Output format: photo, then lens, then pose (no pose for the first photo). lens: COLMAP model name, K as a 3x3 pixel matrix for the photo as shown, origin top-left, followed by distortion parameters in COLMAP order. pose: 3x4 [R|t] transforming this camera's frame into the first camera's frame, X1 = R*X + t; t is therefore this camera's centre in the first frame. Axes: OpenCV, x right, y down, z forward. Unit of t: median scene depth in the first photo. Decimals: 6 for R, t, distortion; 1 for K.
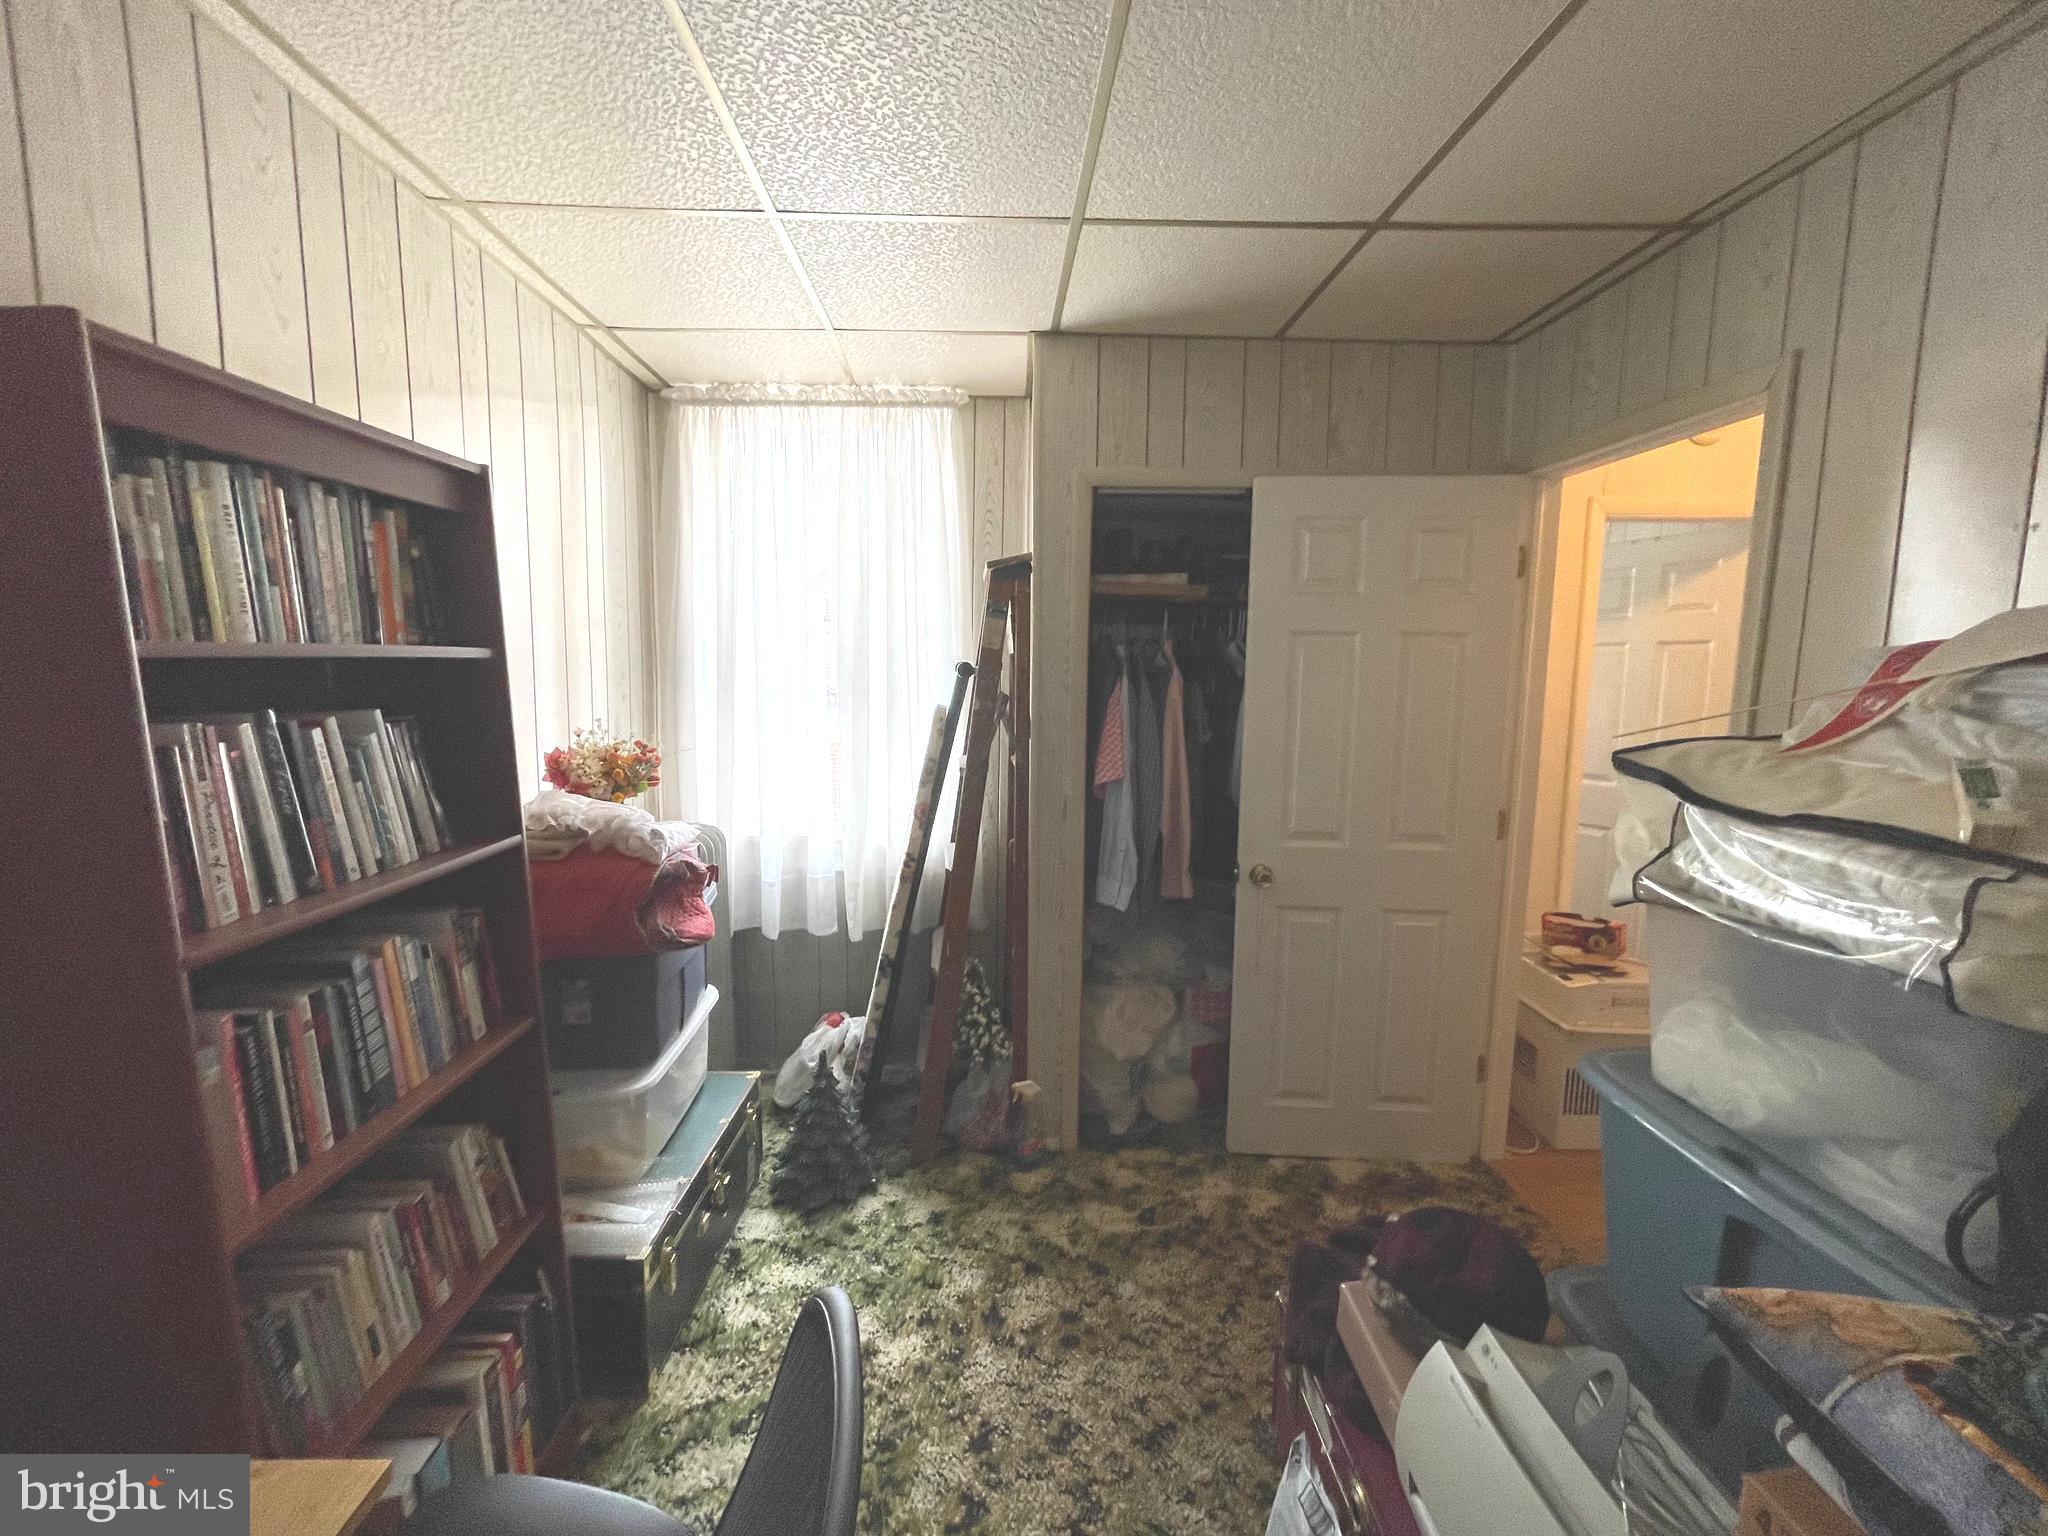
lens RADIAL K [[834.4, 0, 1018.3], [0, 834.4, 768.2], [0, 0, 1]] dist [-0.014381, 0.009809]
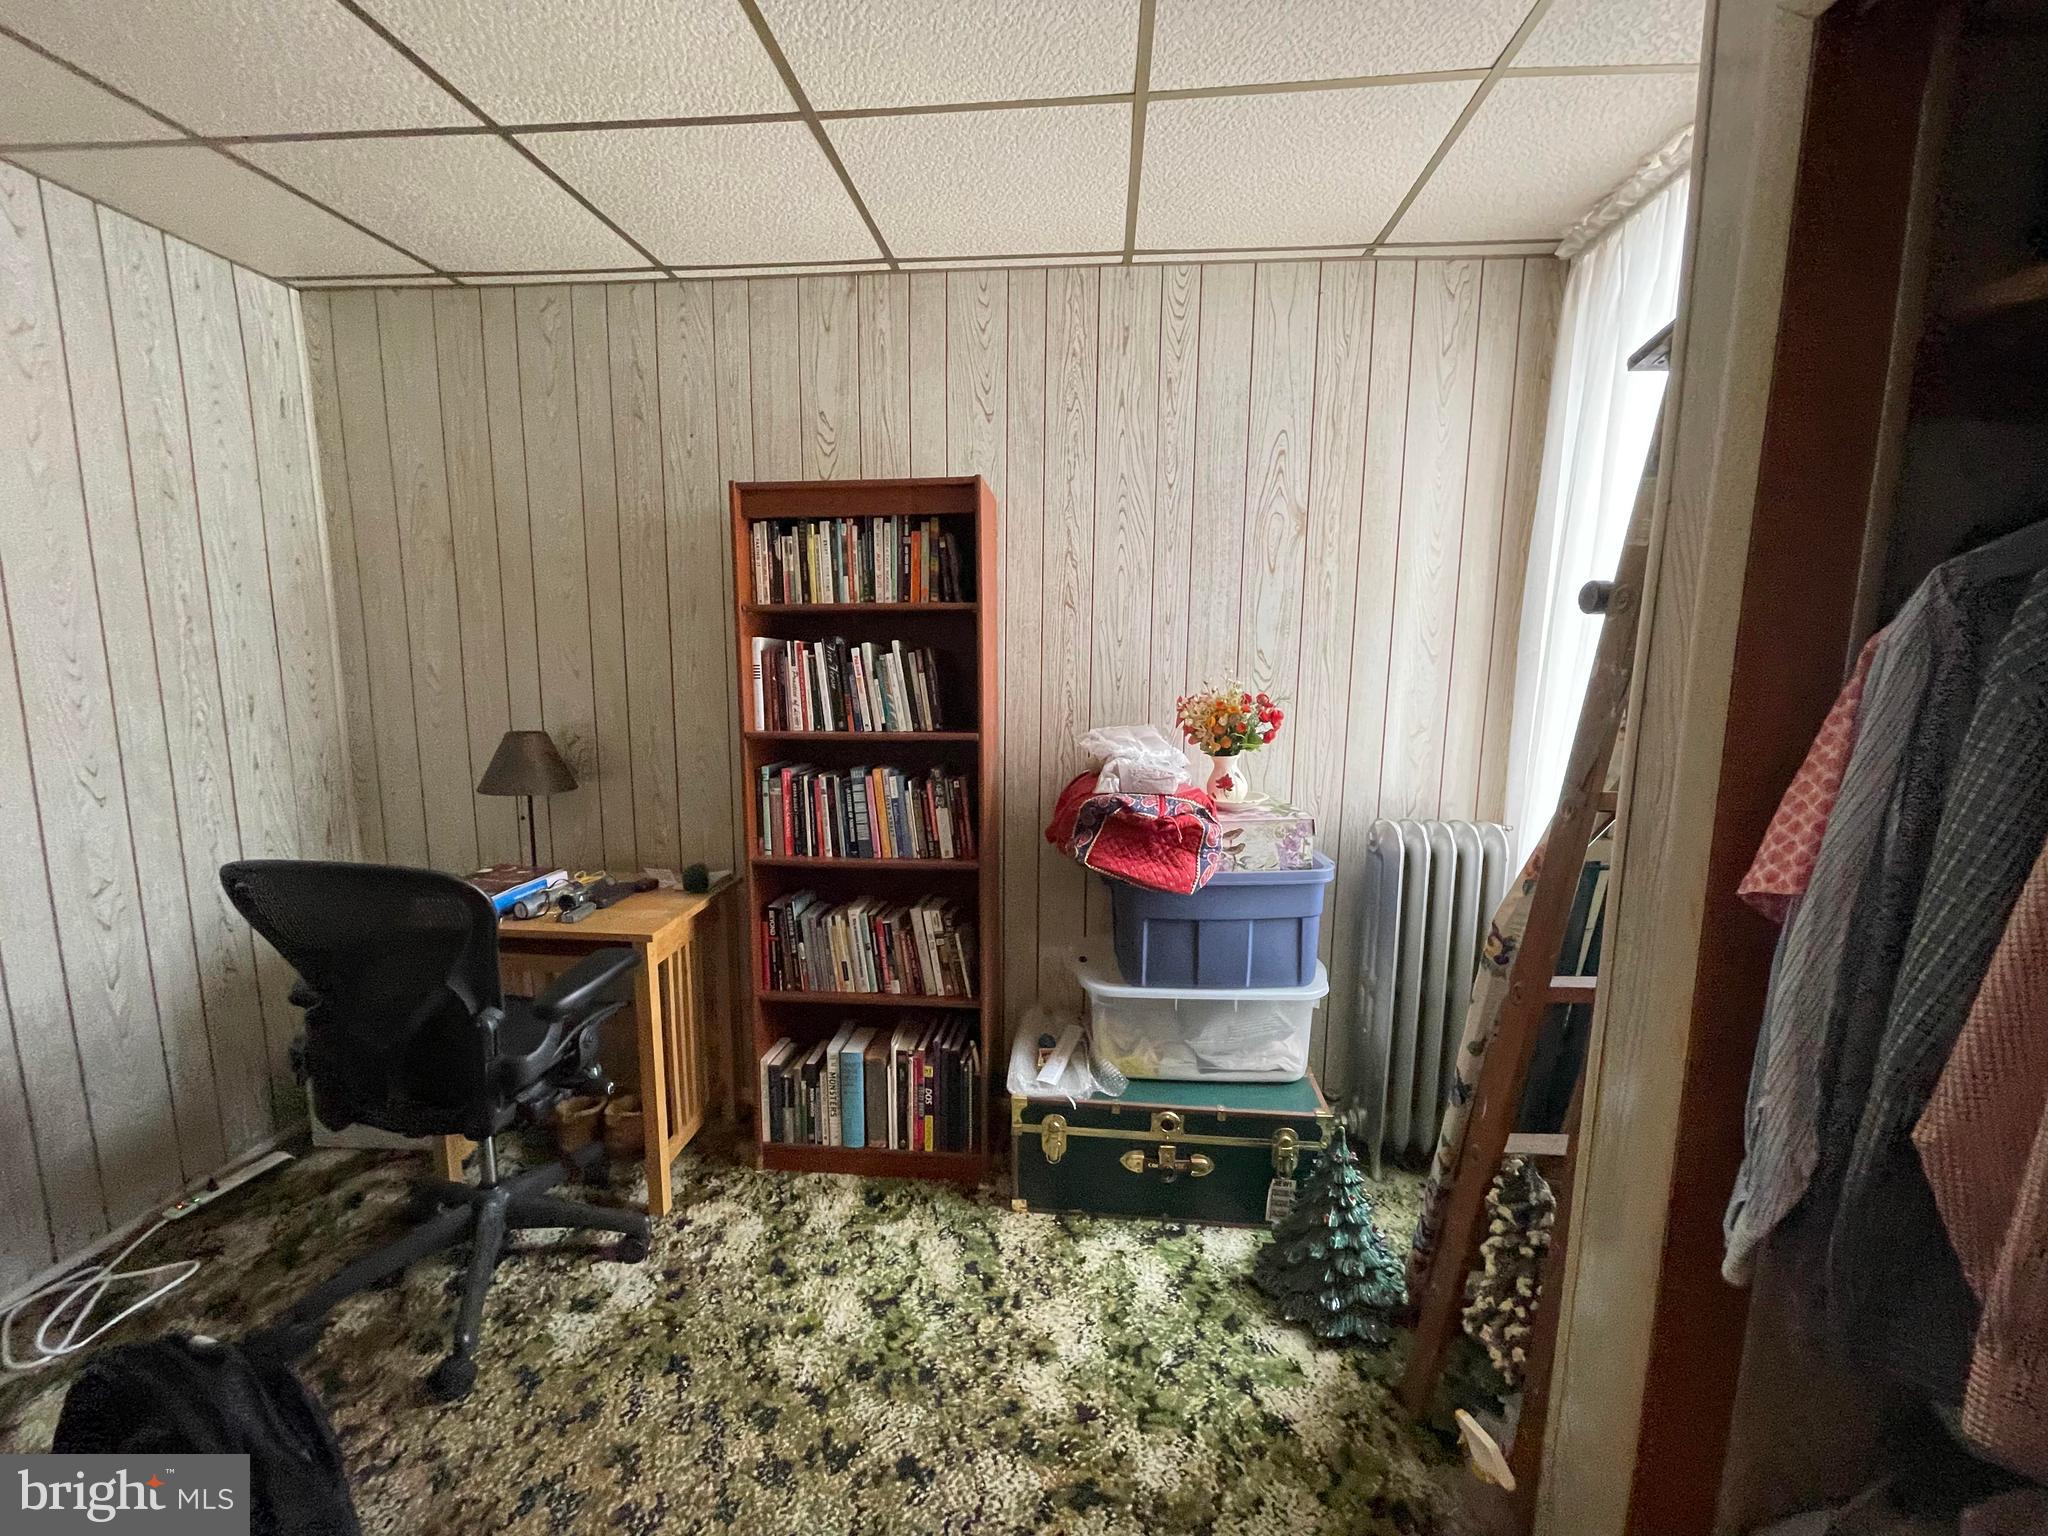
lens RADIAL K [[834.4, 0, 1018.3], [0, 834.4, 768.2], [0, 0, 1]] dist [-0.014381, 0.009809]
pose [[-0.123077, 0.122771, -0.984774, 0.712823], [-0.126056, 0.982346, 0.138223, -0.059247], [0.984359, 0.141149, -0.105429, 1.088868]]
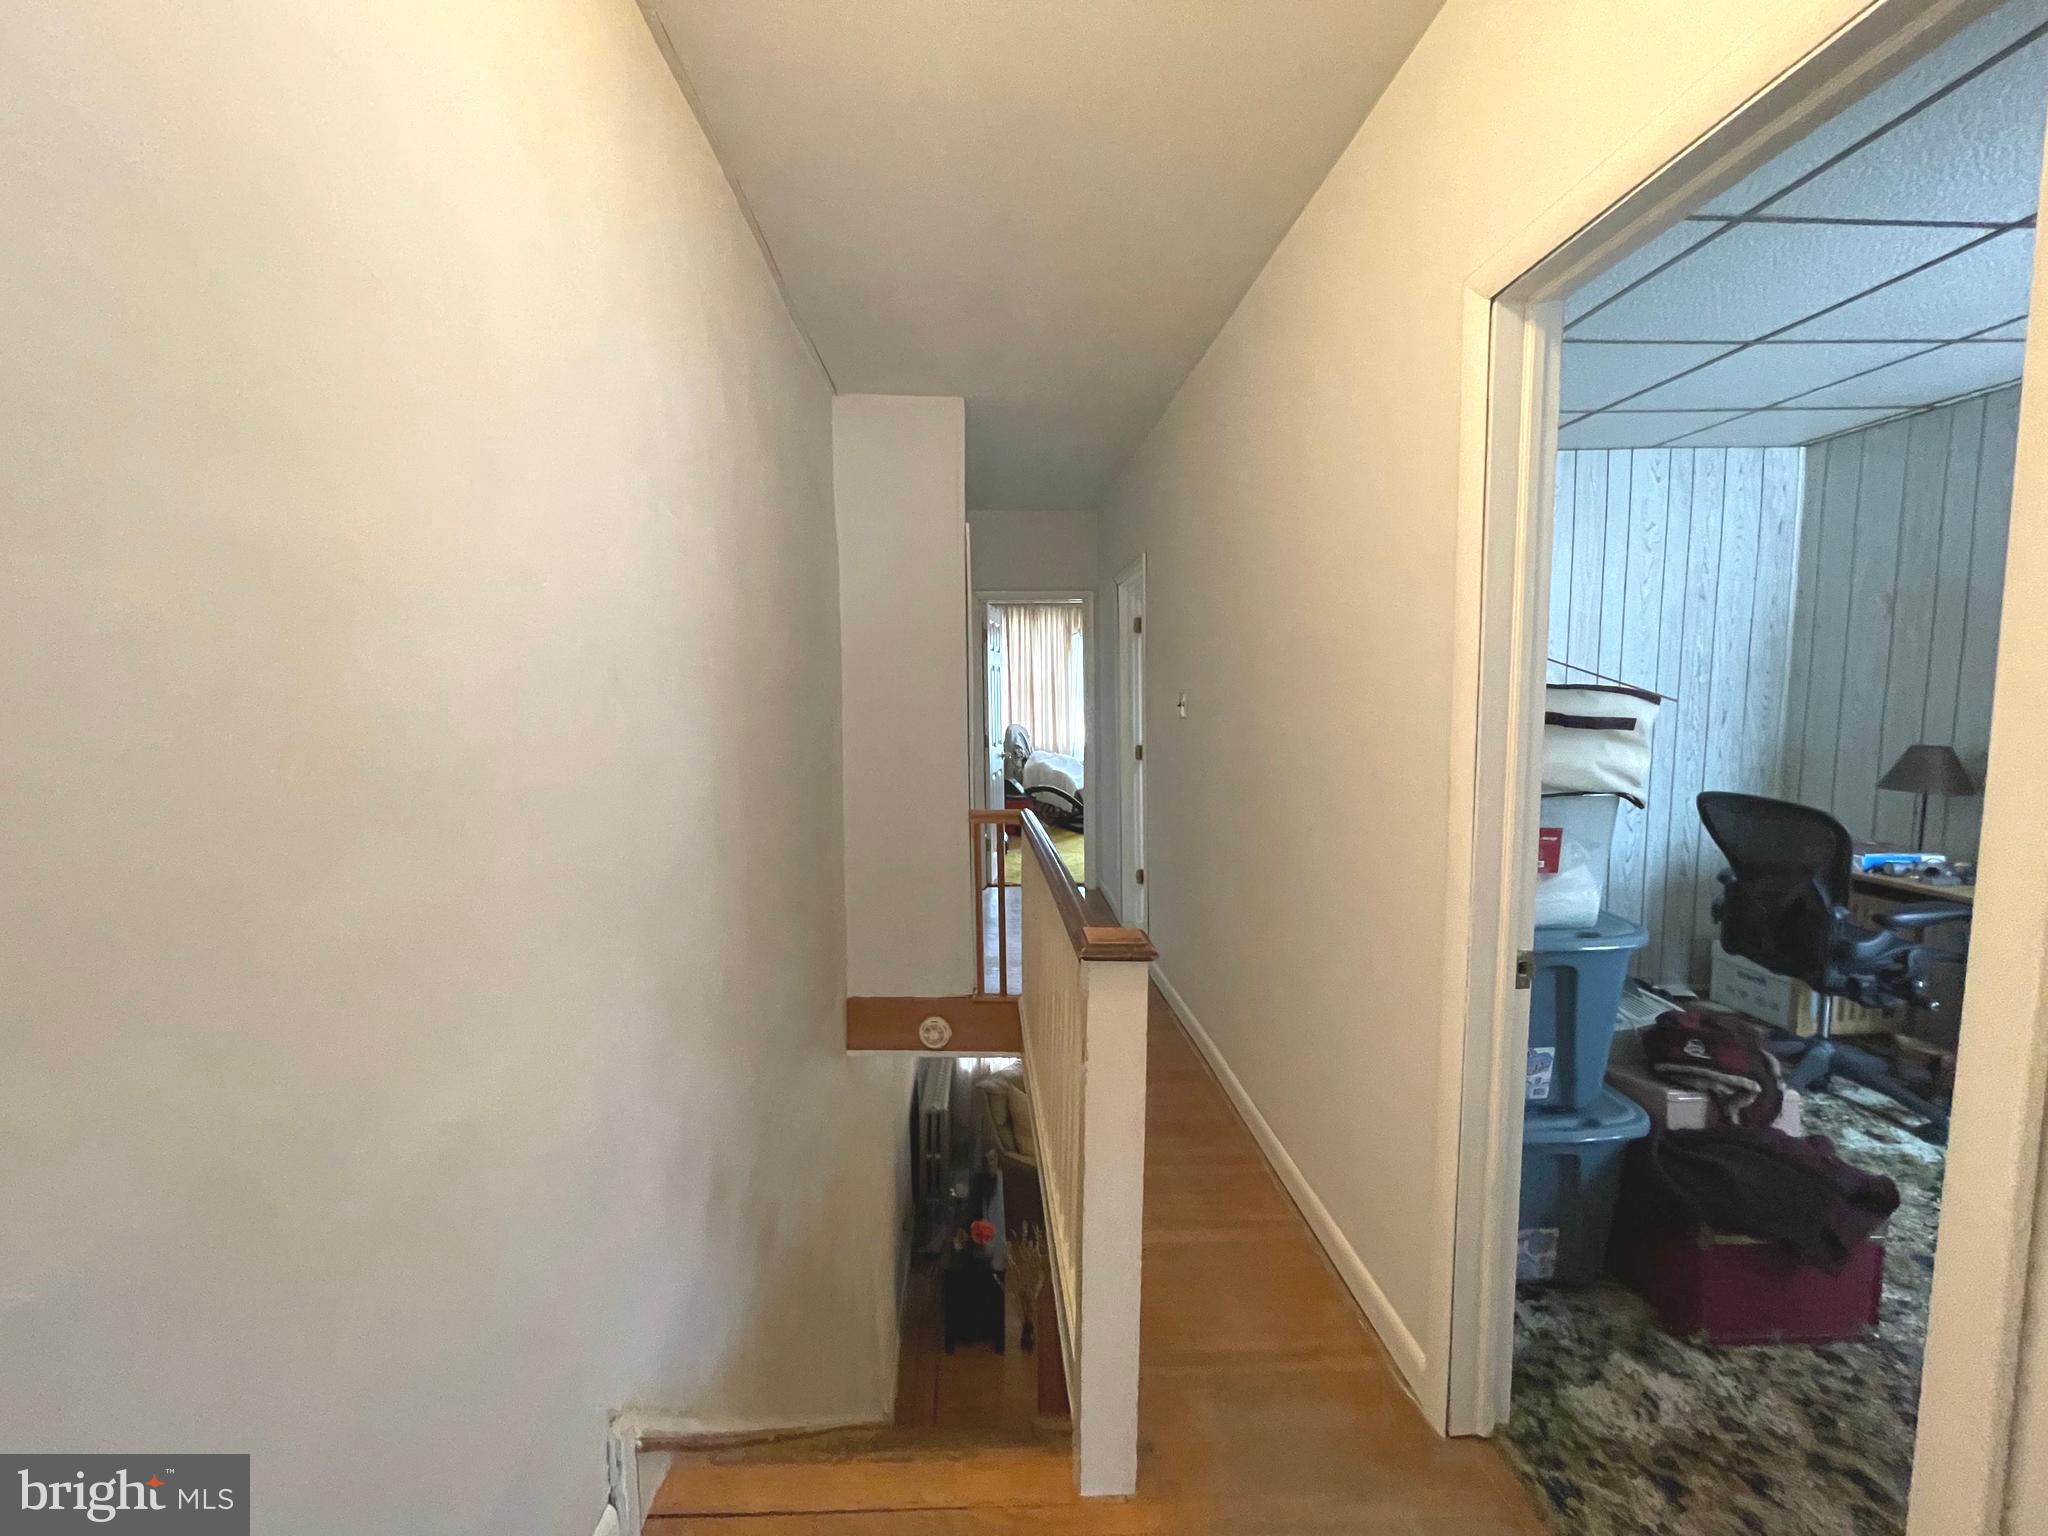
lens RADIAL K [[825.8, 0, 991.6], [0, 825.8, 764.0], [0, 0, 1]] dist [0.015413, -0.009788]
pose [[-0.999942, -0.005004, 0.009578, 1.469105], [-0.002888, 0.977832, 0.209371, -0.155047], [-0.010413, 0.209331, -0.977789, 1.930076]]
